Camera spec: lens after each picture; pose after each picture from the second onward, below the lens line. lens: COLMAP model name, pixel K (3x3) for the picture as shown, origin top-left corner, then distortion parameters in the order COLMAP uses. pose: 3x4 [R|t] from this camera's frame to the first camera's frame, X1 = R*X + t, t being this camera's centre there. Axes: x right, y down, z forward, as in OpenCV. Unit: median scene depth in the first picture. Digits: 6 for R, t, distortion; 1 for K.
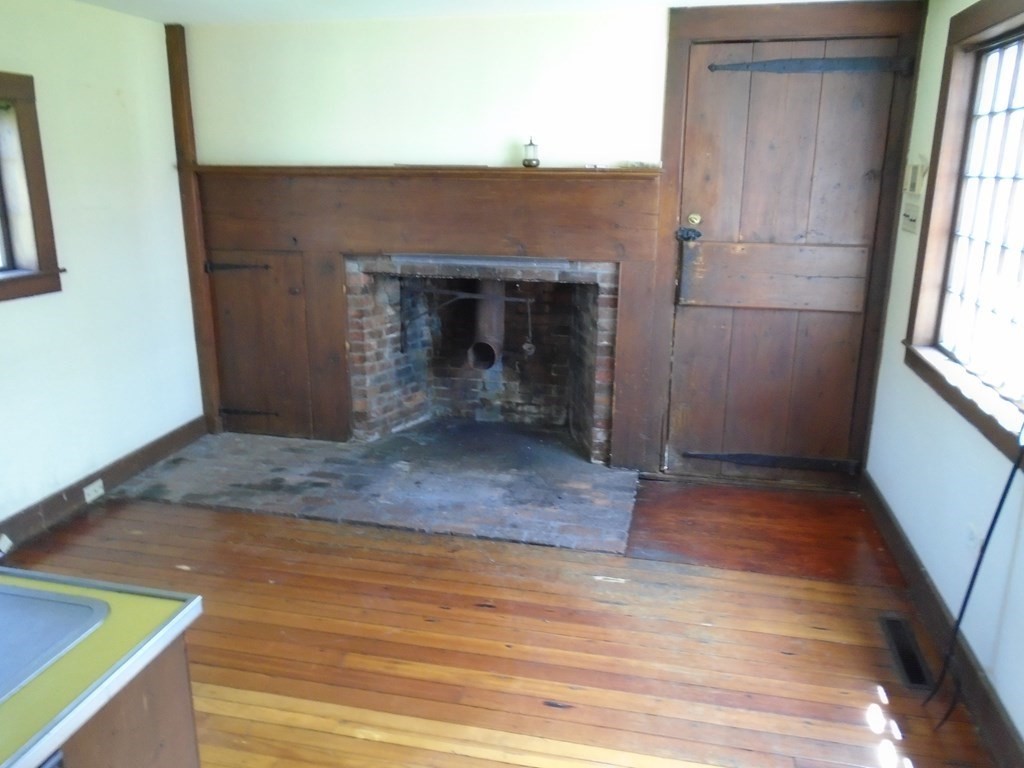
lens RADIAL K [[778.4, 0, 507.2], [0, 778.4, 377.6], [0, 0, 1]] dist [-0.015463, -0.000906]
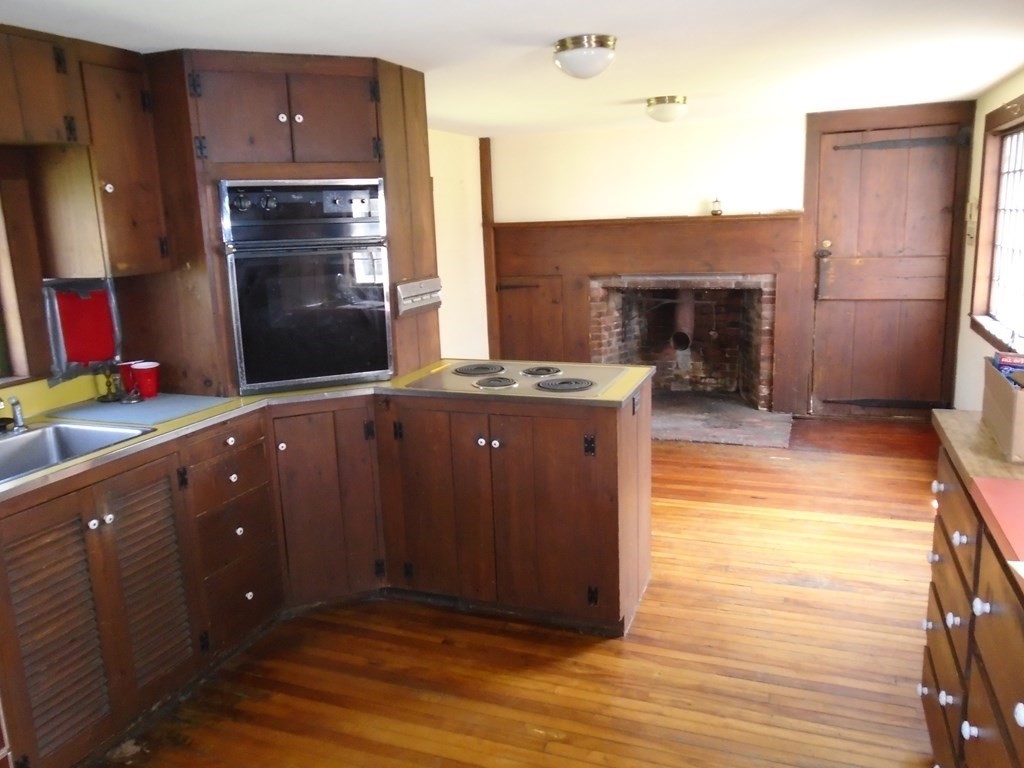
lens RADIAL K [[778.4, 0, 507.2], [0, 778.4, 377.6], [0, 0, 1]] dist [-0.015463, -0.000906]
pose [[0.987627, -0.014209, -0.156178, -0.140342], [0.004899, 0.998196, -0.059837, 0.141982], [0.156746, 0.058332, 0.985915, -0.568354]]
